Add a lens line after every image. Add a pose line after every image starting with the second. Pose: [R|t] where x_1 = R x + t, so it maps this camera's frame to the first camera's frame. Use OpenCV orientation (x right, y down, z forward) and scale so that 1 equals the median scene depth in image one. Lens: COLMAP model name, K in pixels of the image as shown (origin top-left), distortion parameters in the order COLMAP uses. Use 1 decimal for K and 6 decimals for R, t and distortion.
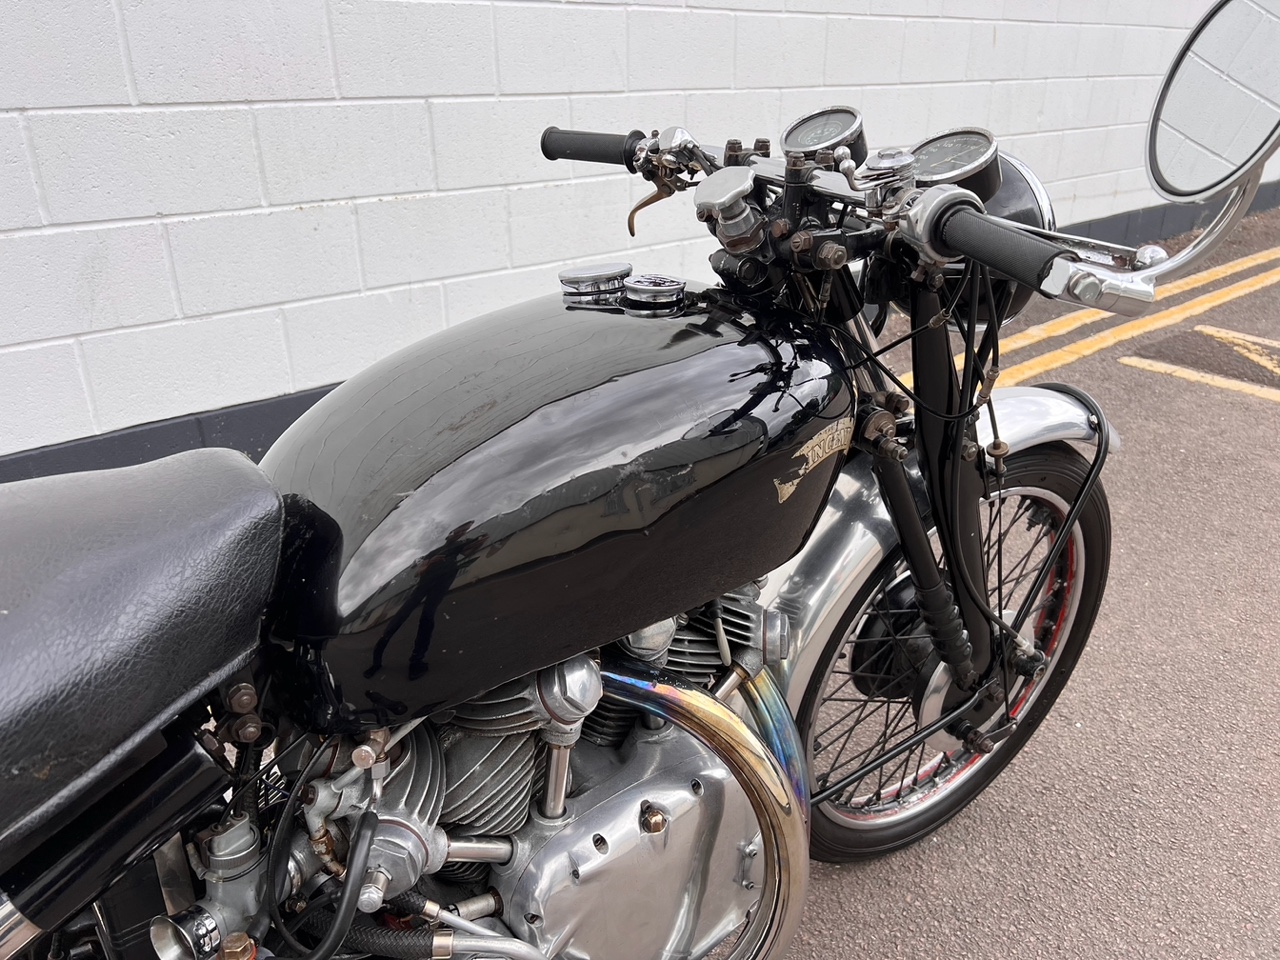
lens RADIAL K [[960.0, 0, 628.0], [0, 960.0, 492.7], [0, 0, 1]] dist [0.045024, -0.050639]
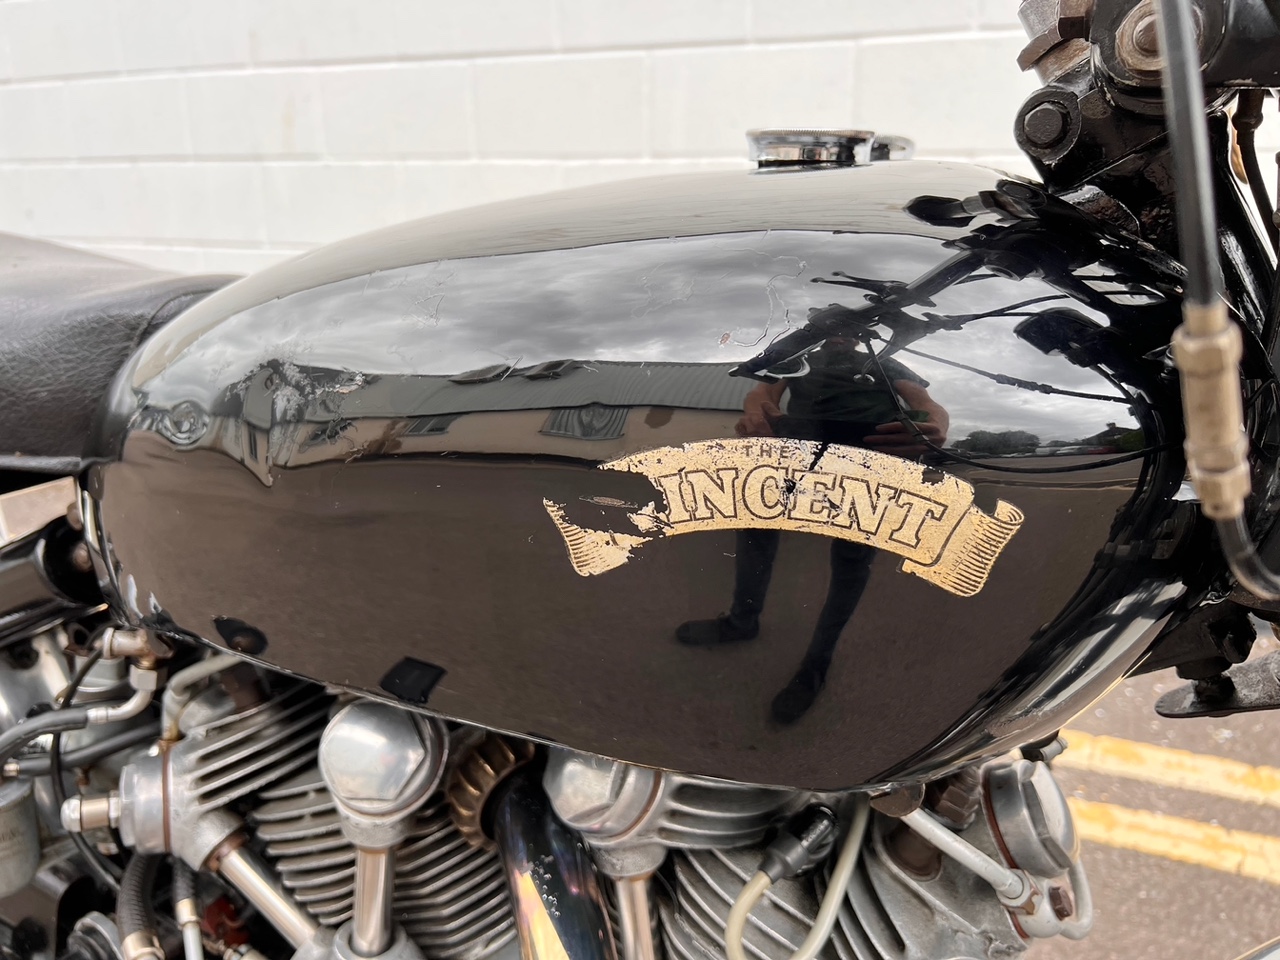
lens RADIAL K [[960.0, 0, 620.7], [0, 960.0, 490.4], [0, 0, 1]] dist [0.045024, -0.050639]
pose [[0.448963, 0.252235, -0.857210, 0.404813], [-0.373447, 0.924497, 0.076442, -0.047764], [0.811769, 0.285803, 0.509262, 0.638762]]
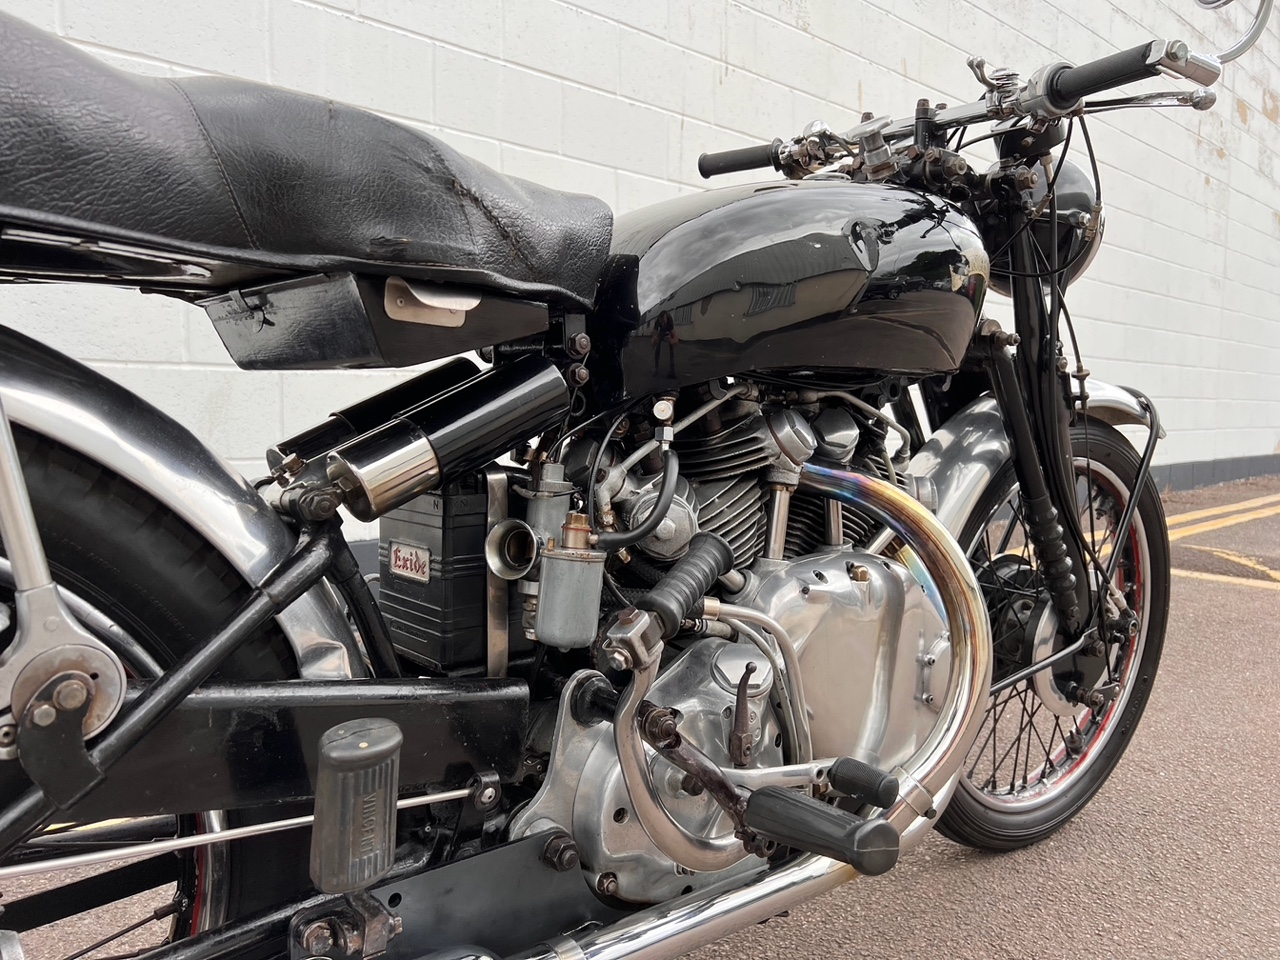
lens RADIAL K [[960.0, 0, 633.8], [0, 960.0, 488.0], [0, 0, 1]] dist [0.045024, -0.050639]
pose [[0.999312, 0.006729, 0.036477, -0.251760], [0.005880, 0.942230, -0.334915, 0.553843], [-0.036624, 0.334899, 0.941542, -0.092087]]
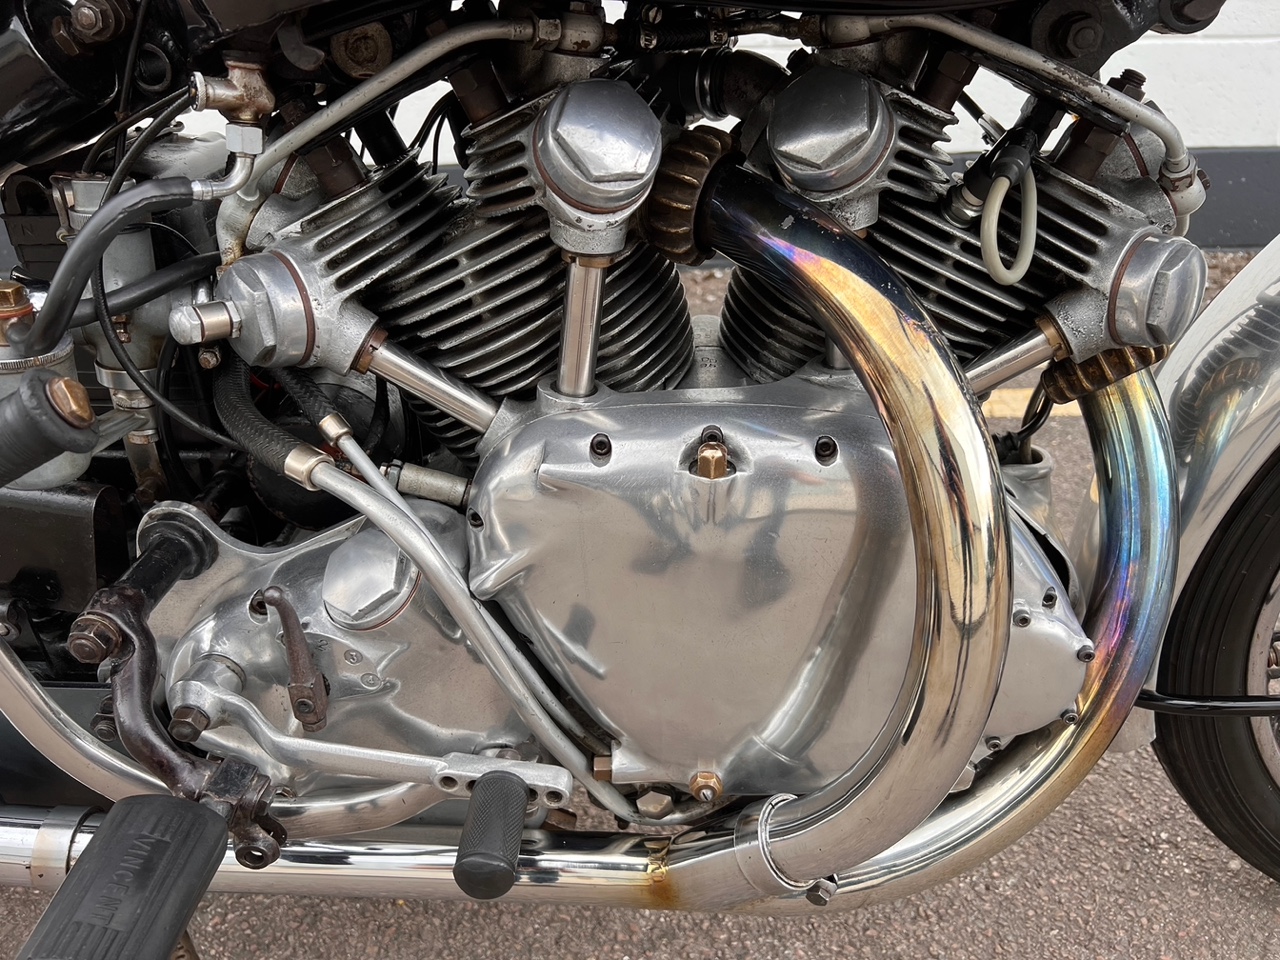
lens RADIAL K [[960.0, 0, 646.9], [0, 960.0, 480.2], [0, 0, 1]] dist [0.045024, -0.050639]
pose [[0.757818, 0.300340, -0.579230, 0.285040], [-0.254386, 0.953507, 0.161590, 0.240458], [0.600832, 0.024892, 0.798987, 0.476463]]
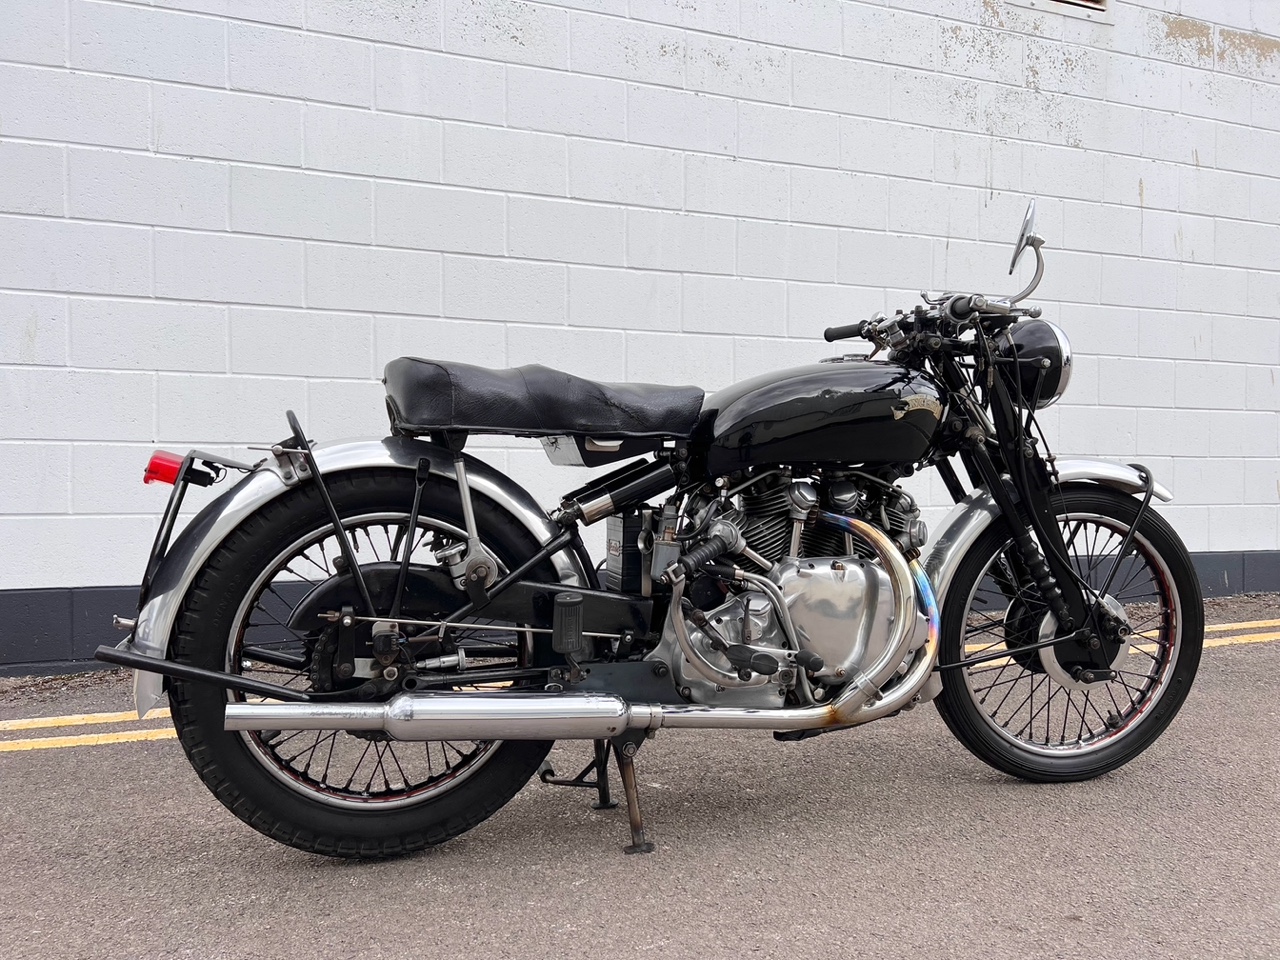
lens RADIAL K [[960.0, 0, 626.9], [0, 960.0, 486.5], [0, 0, 1]] dist [0.045024, -0.050639]
pose [[0.929376, 0.014254, -0.368860, 0.345528], [-0.159063, 0.917186, -0.365333, 0.936937], [0.333106, 0.398203, 0.854678, -1.002094]]
